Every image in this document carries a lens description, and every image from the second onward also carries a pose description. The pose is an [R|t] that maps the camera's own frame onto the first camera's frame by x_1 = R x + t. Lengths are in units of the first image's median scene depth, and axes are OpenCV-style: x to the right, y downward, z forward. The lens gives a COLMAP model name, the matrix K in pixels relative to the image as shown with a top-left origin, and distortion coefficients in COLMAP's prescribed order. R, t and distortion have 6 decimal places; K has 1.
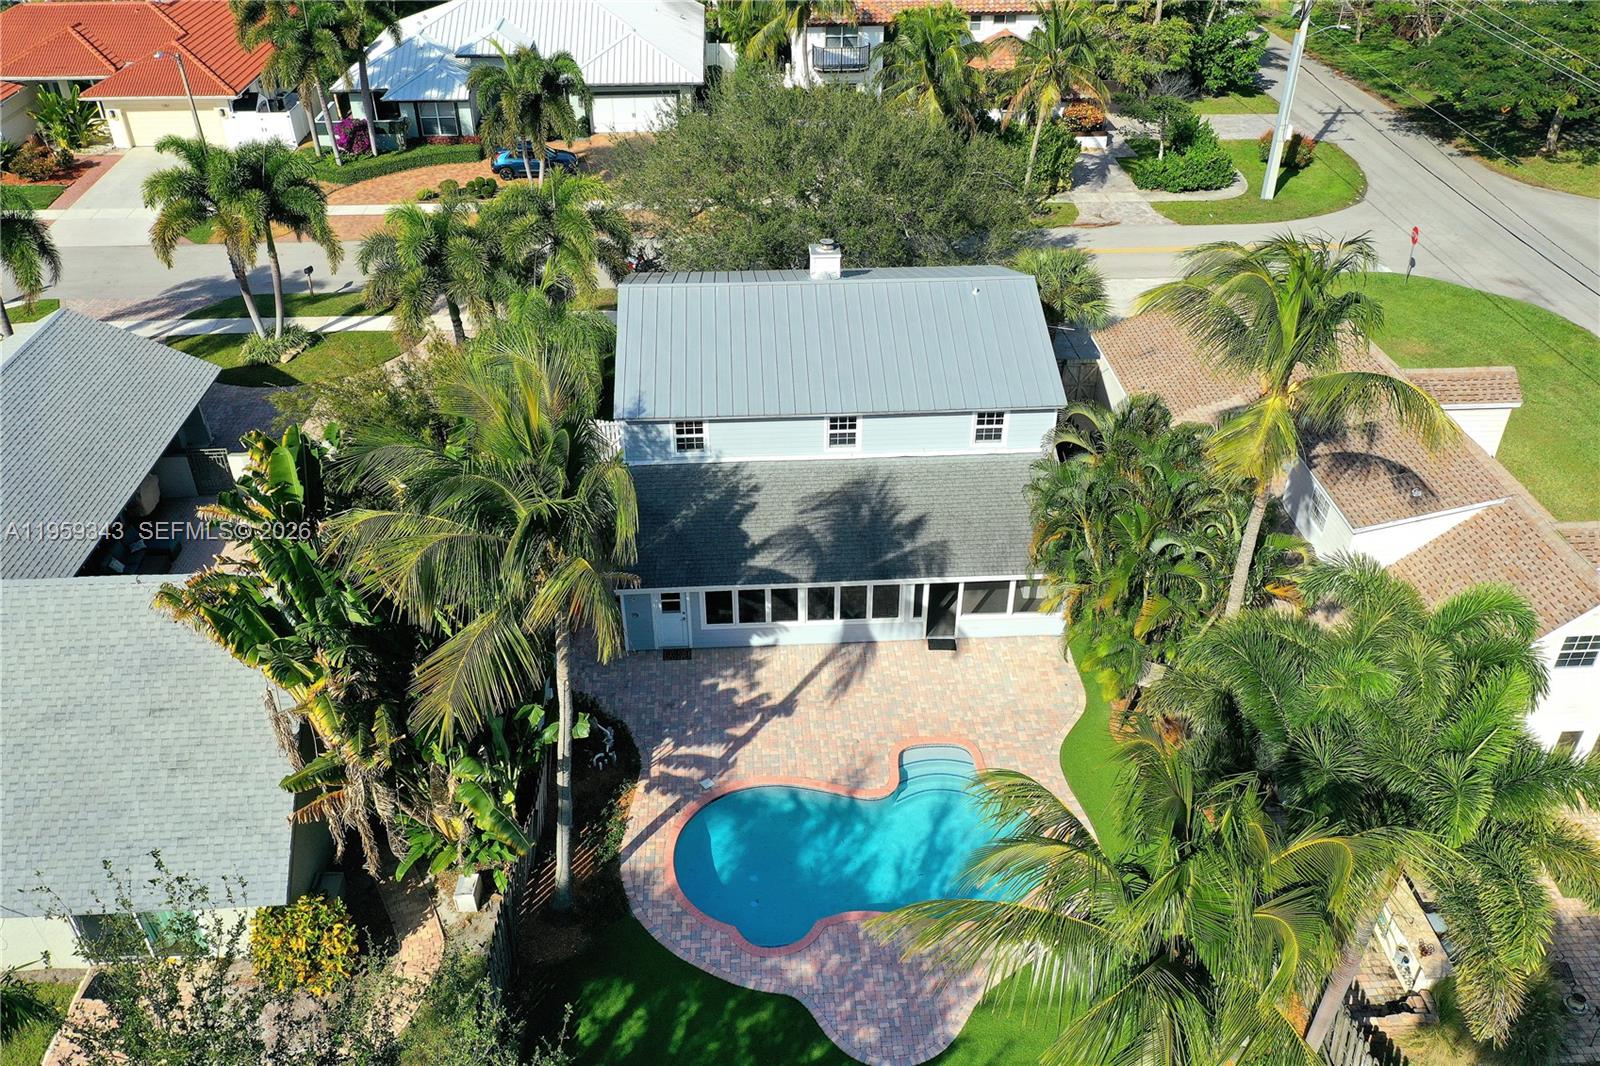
lens RADIAL K [[1271.6, 0, 800.0], [0, 1271.6, 533.0], [0, 0, 1]] dist [-0.037213, 0.158338]
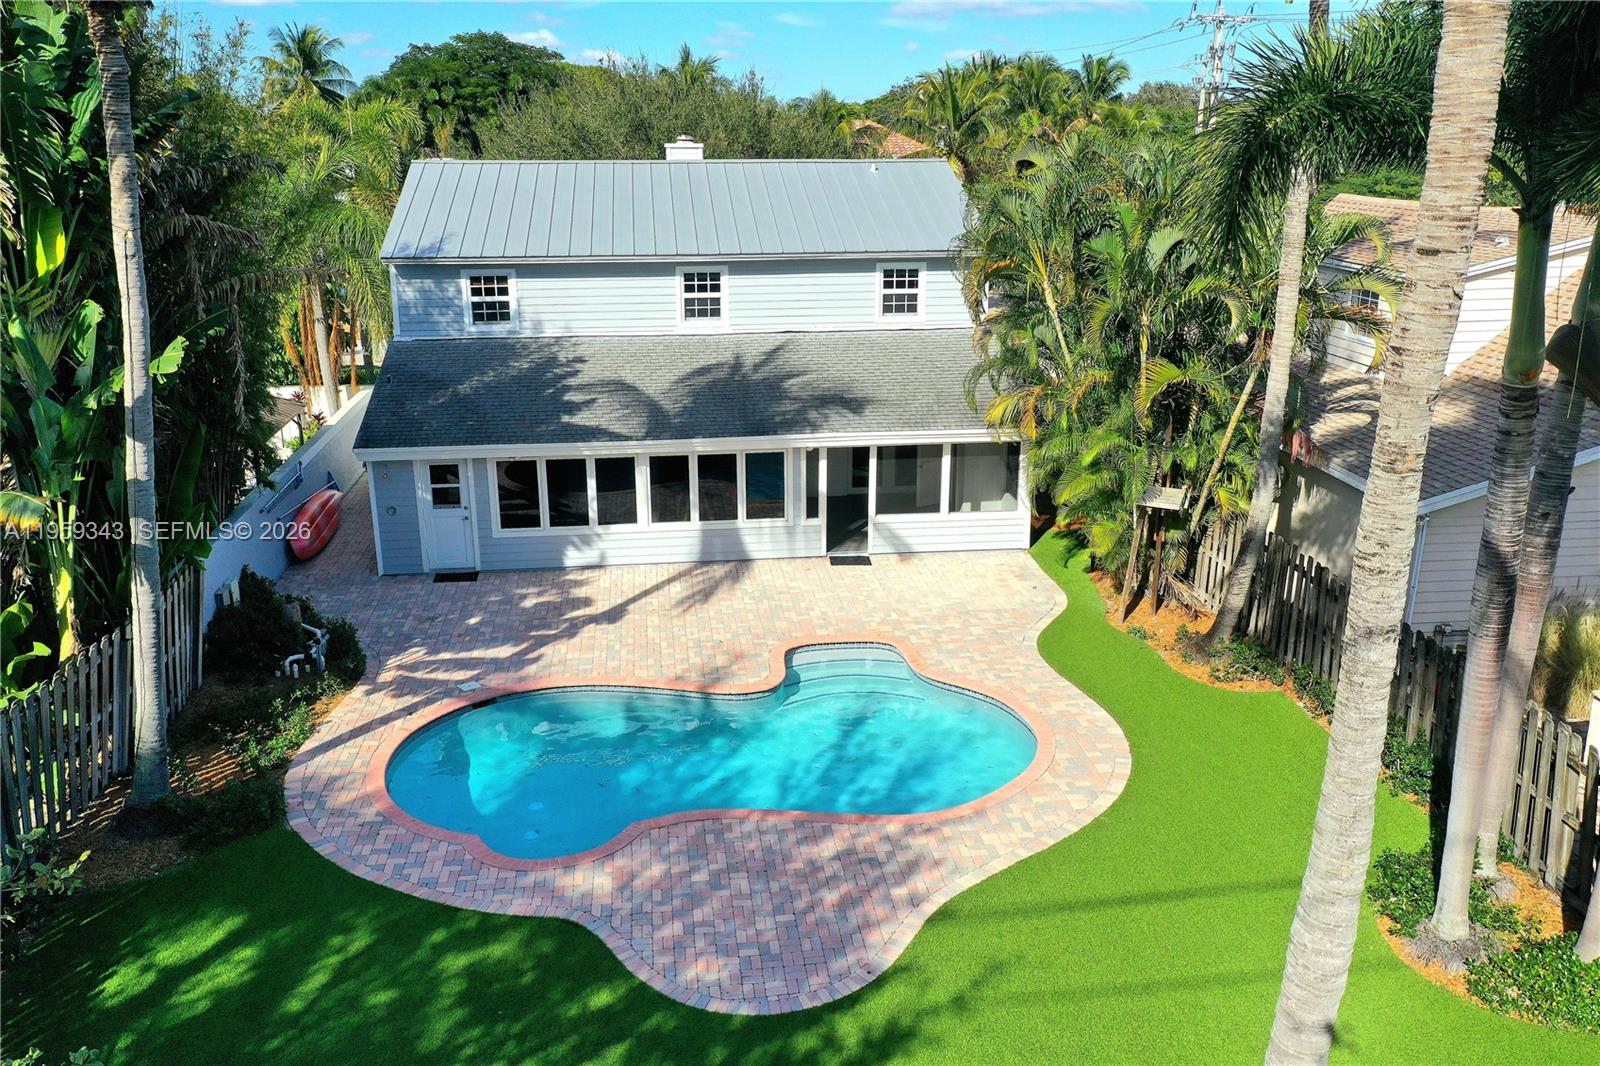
lens RADIAL K [[1271.6, 0, 800.0], [0, 1271.6, 533.0], [0, 0, 1]] dist [-0.037213, 0.158338]
pose [[0.997991, -0.018812, 0.060494, 0.045429], [0.036119, 0.953452, -0.299373, 0.289266], [-0.052046, 0.300957, 0.952217, 0.359047]]
